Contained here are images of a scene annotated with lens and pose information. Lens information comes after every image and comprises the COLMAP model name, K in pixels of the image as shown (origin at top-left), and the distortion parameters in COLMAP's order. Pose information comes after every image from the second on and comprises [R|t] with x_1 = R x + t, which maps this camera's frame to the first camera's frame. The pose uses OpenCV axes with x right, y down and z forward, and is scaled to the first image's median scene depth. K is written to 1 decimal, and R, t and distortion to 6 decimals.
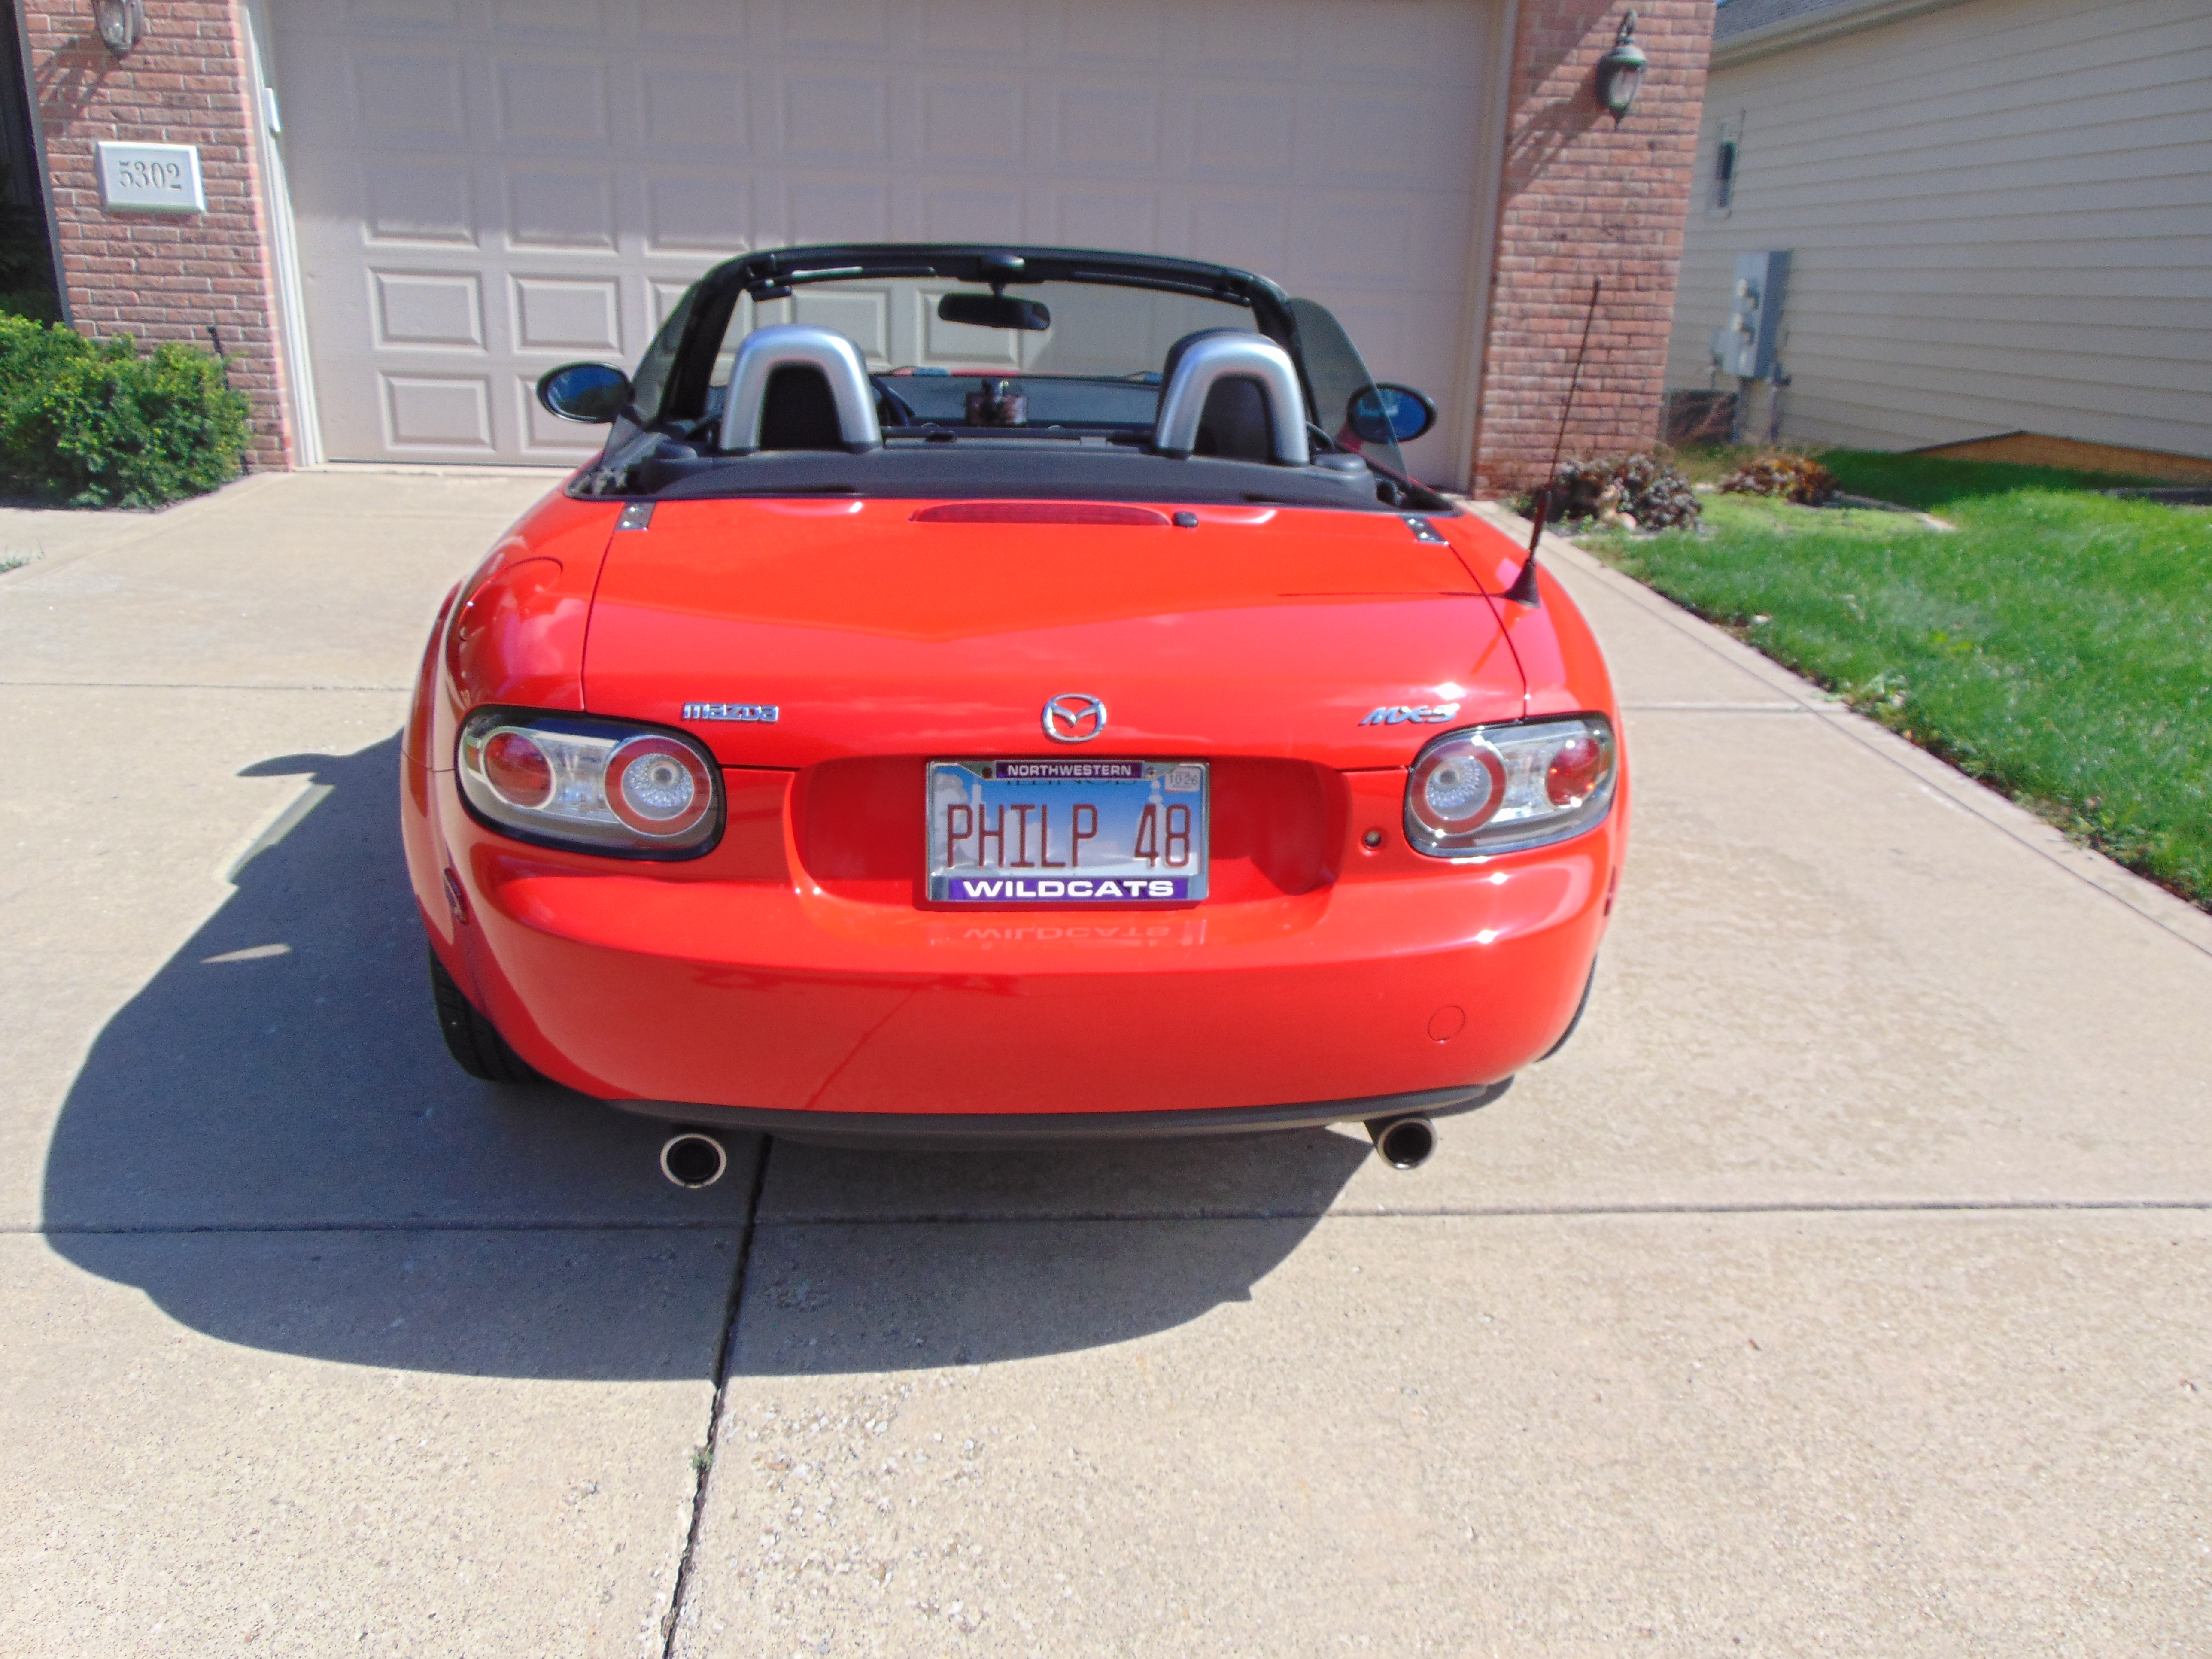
lens RADIAL K [[1630.2, 0, 1082.0], [0, 1630.2, 818.8], [0, 0, 1]] dist [-0.010134, 0.040534]
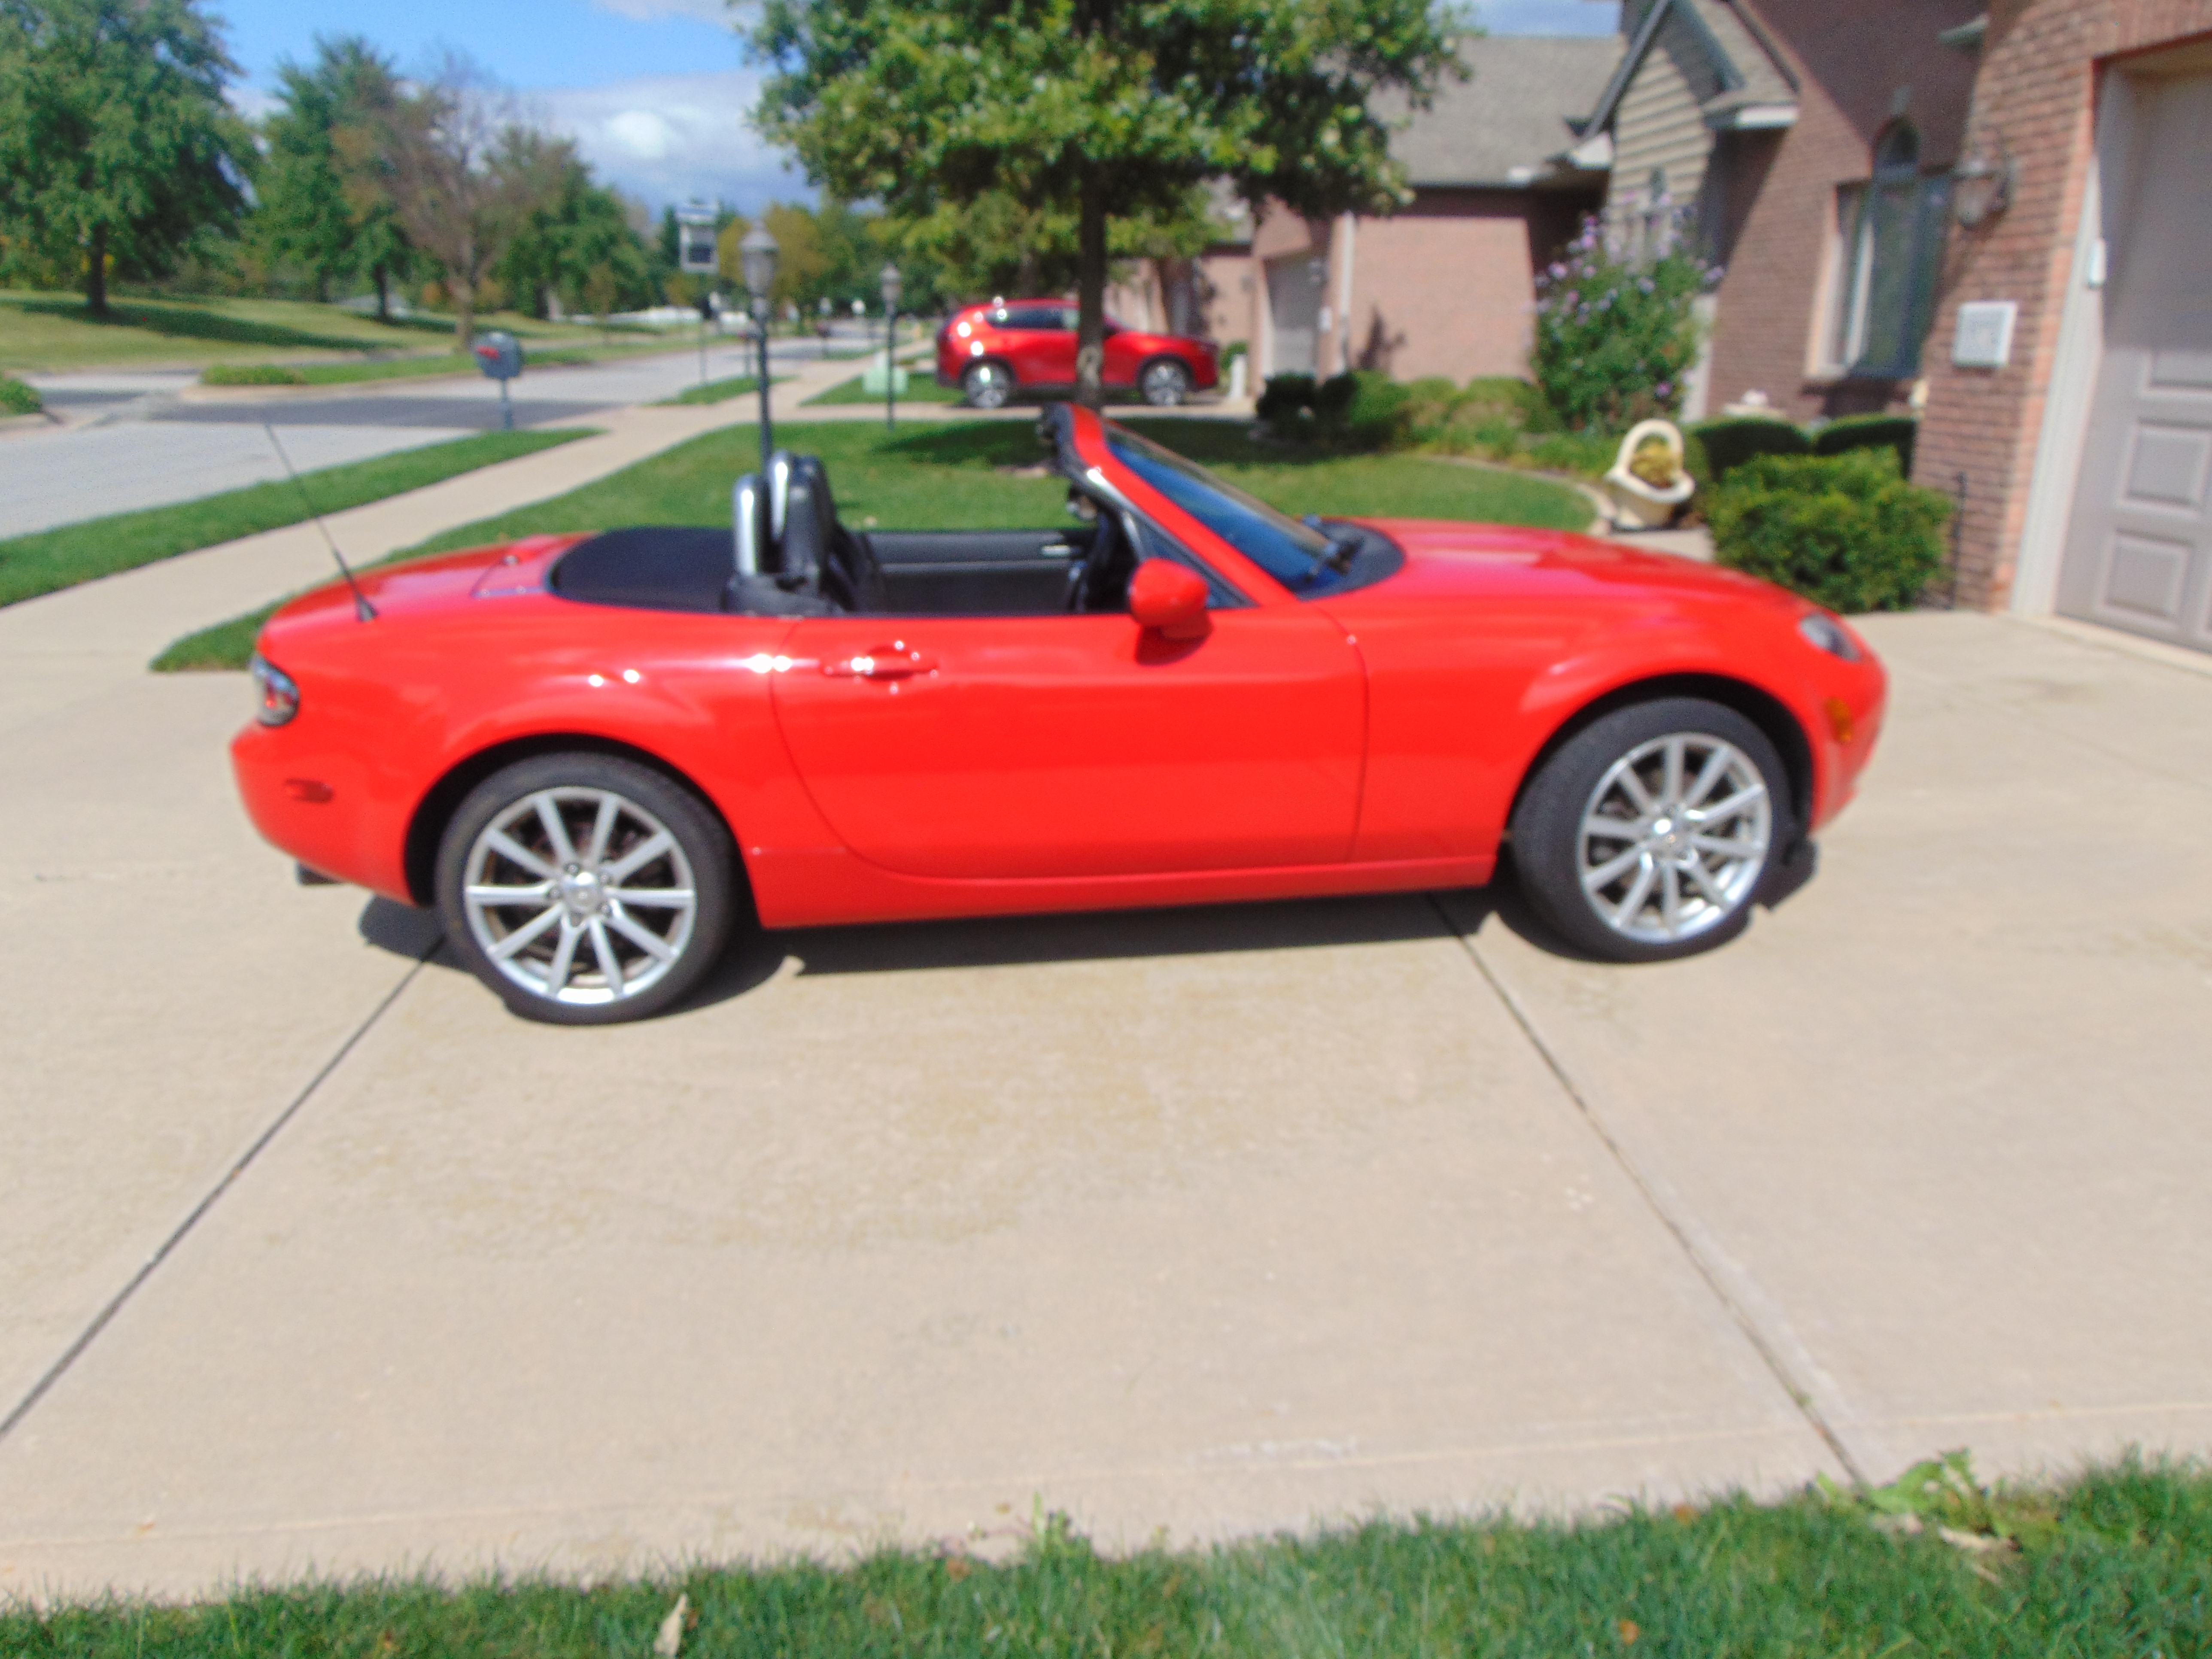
lens RADIAL K [[1630.2, 0, 1093.6], [0, 1630.2, 818.7], [0, 0, 1]] dist [-0.010134, 0.040534]
pose [[-0.008262, 0.259758, -0.965639, 0.546898], [-0.334097, 0.909462, 0.247504, -0.172236], [0.942503, 0.324661, 0.079271, 0.464020]]
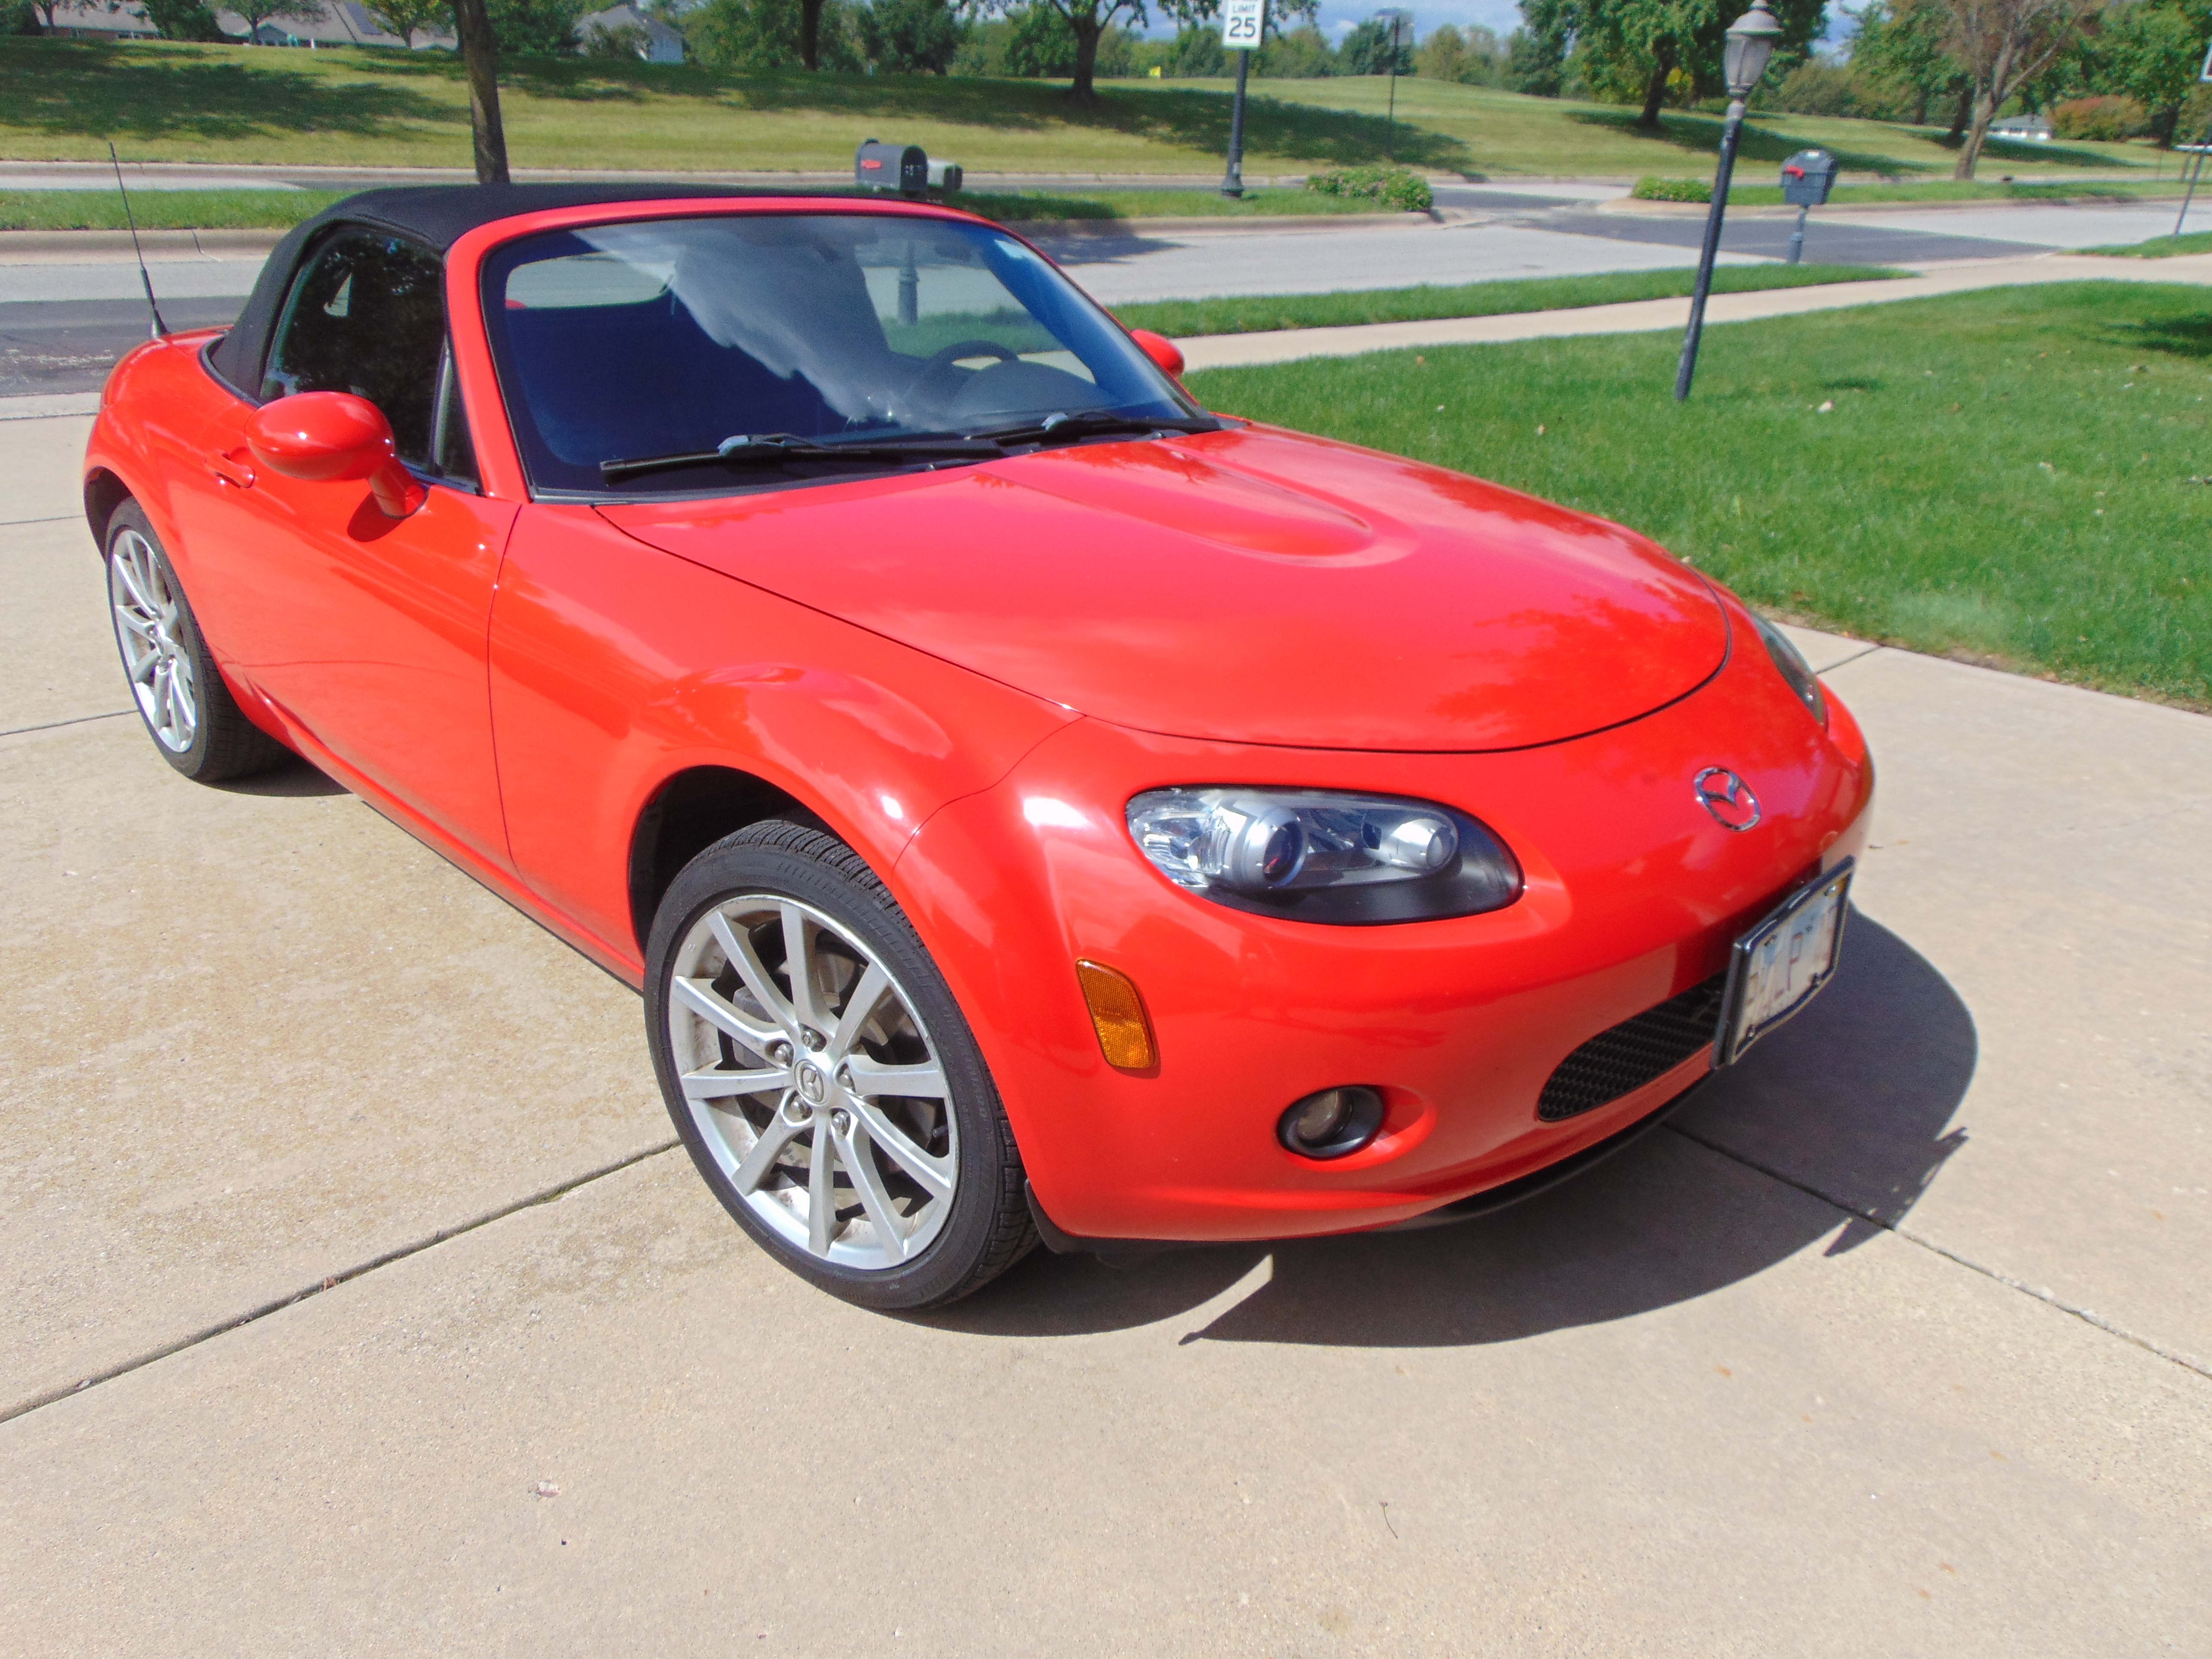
lens RADIAL K [[1630.2, 0, 1076.9], [0, 1630.2, 828.3], [0, 0, 1]] dist [-0.010134, 0.040534]
pose [[-0.775812, 0.192668, -0.600828, 0.188938], [-0.275409, 0.753334, 0.597191, -0.303759], [0.567684, 0.628782, -0.531383, 0.808588]]
